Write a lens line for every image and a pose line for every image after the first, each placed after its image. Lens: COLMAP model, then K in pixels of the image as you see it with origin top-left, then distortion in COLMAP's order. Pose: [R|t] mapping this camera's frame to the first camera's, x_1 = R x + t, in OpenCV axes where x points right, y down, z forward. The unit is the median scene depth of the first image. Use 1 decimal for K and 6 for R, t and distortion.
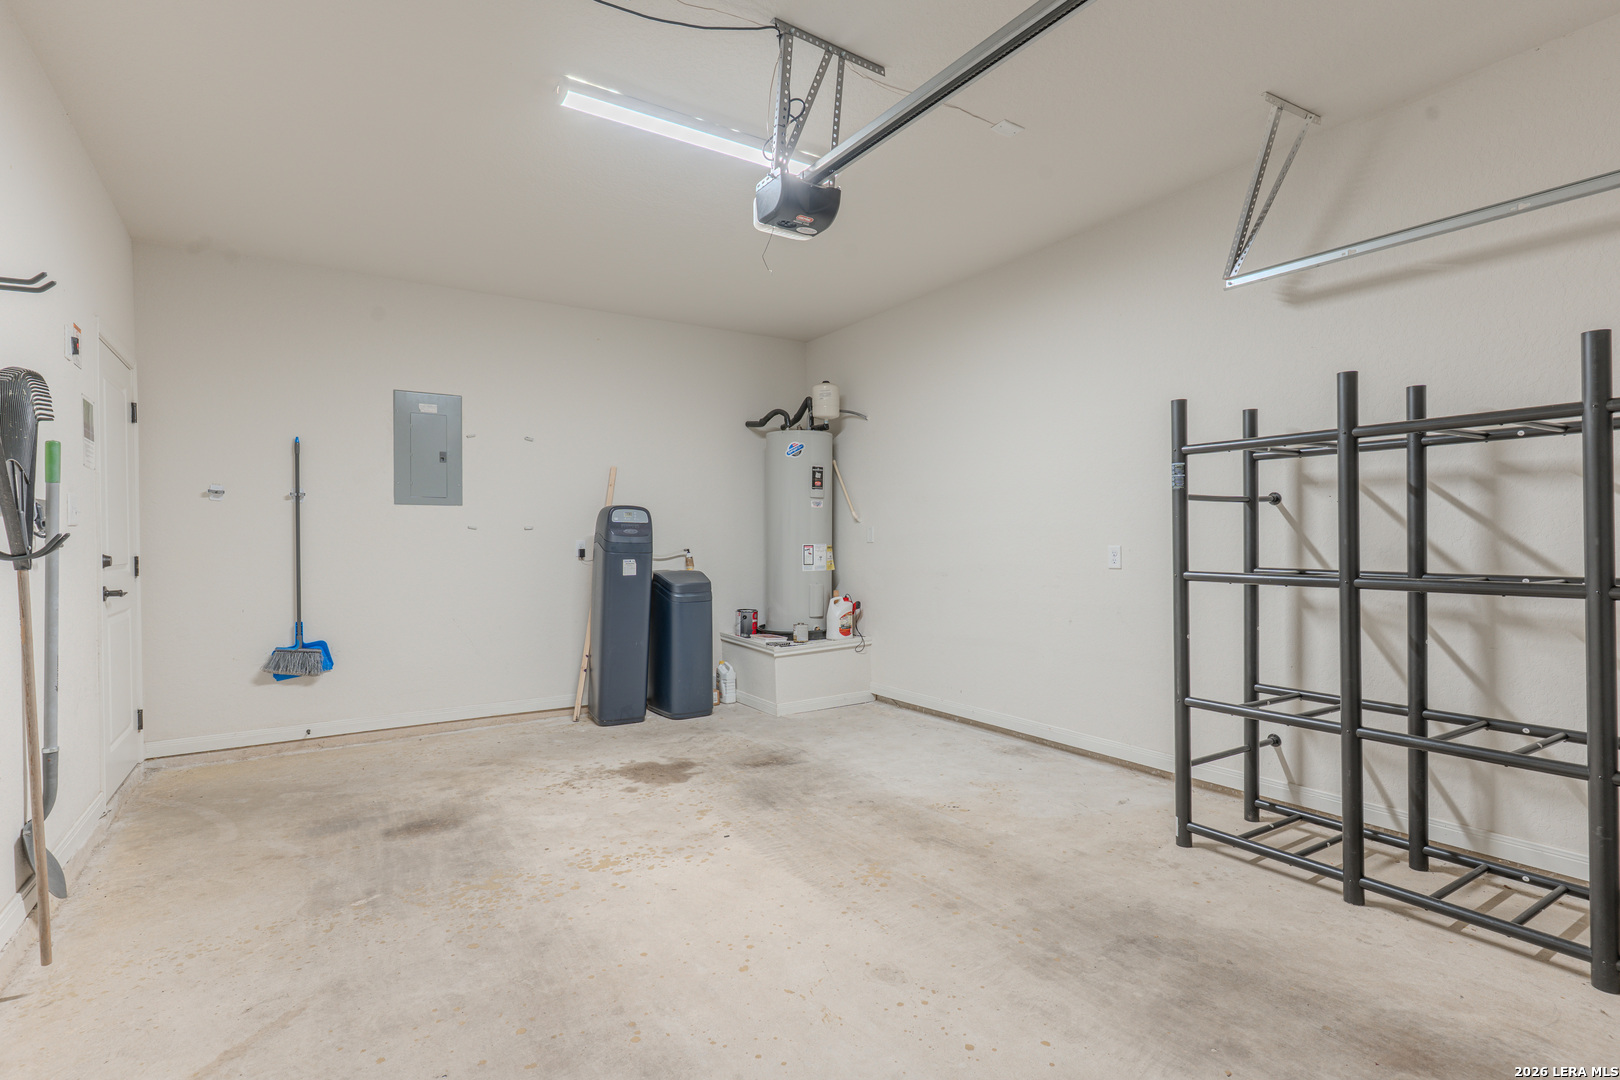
lens RADIAL K [[771.5, 0, 808.6], [0, 771.5, 535.4], [0, 0, 1]] dist [0.005150, -0.001348]
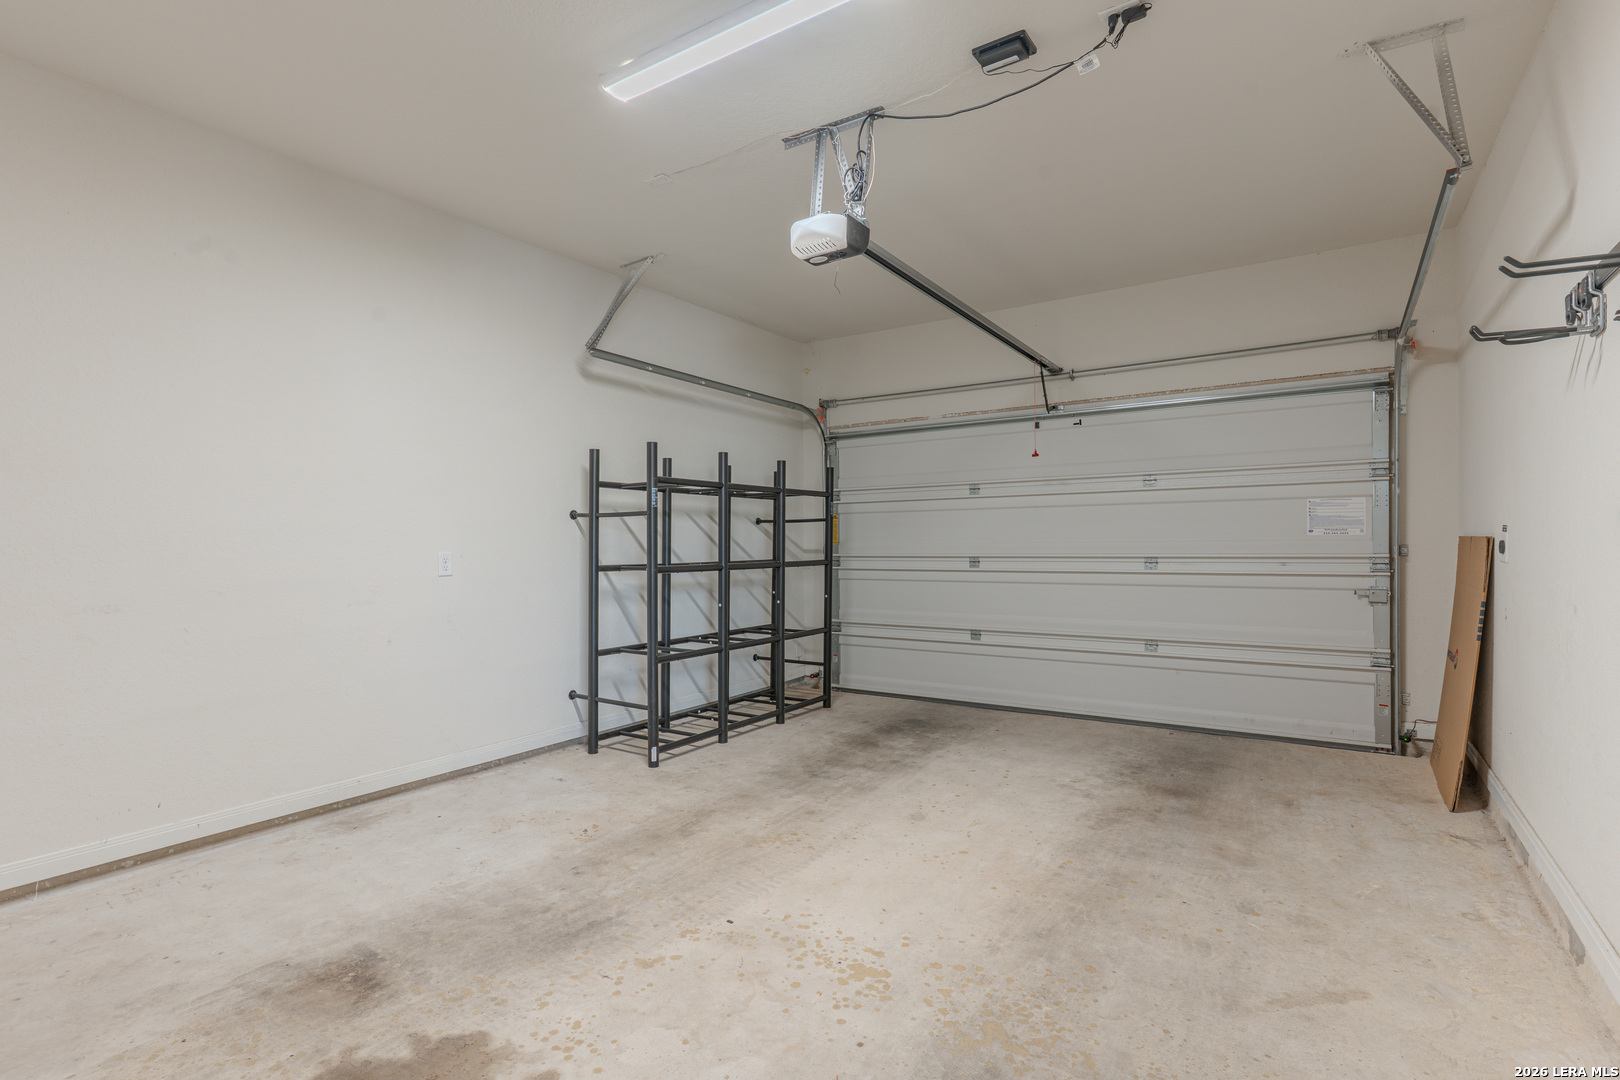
lens RADIAL K [[771.5, 0, 810.4], [0, 771.5, 541.9], [0, 0, 1]] dist [0.005150, -0.001348]
pose [[-0.388853, 0.011874, 0.921223, -0.928517], [0.005380, 0.999929, -0.010617, 0.018392], [-0.921284, 0.000828, -0.388890, 1.330434]]
